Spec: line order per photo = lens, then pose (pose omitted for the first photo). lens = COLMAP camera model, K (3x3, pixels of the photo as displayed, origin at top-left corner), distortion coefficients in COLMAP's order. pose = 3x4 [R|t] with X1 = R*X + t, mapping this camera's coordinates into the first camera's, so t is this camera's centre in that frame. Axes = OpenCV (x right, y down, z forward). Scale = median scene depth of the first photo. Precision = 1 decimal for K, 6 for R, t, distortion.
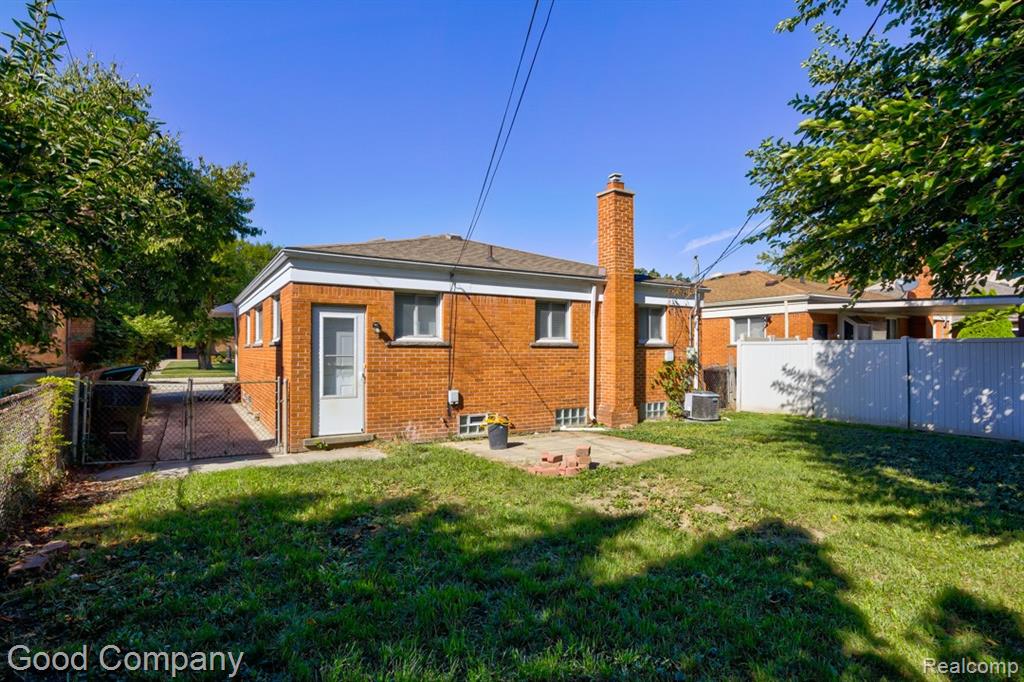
lens RADIAL K [[538.1, 0, 502.7], [0, 538.1, 344.2], [0, 0, 1]] dist [0.003318, 0.000375]
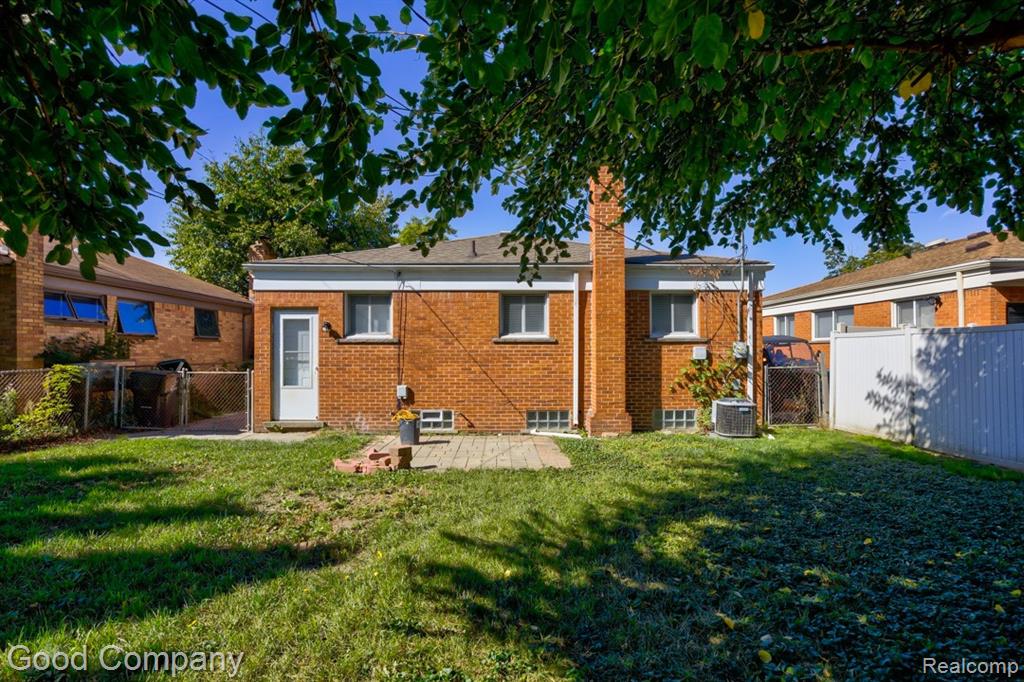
lens RADIAL K [[538.1, 0, 504.9], [0, 538.1, 340.9], [0, 0, 1]] dist [0.003318, 0.000375]
pose [[0.856803, -0.010036, -0.515546, 0.535297], [0.007791, 0.999948, -0.006517, 0.007280], [0.515584, 0.001567, 0.856837, 0.190006]]
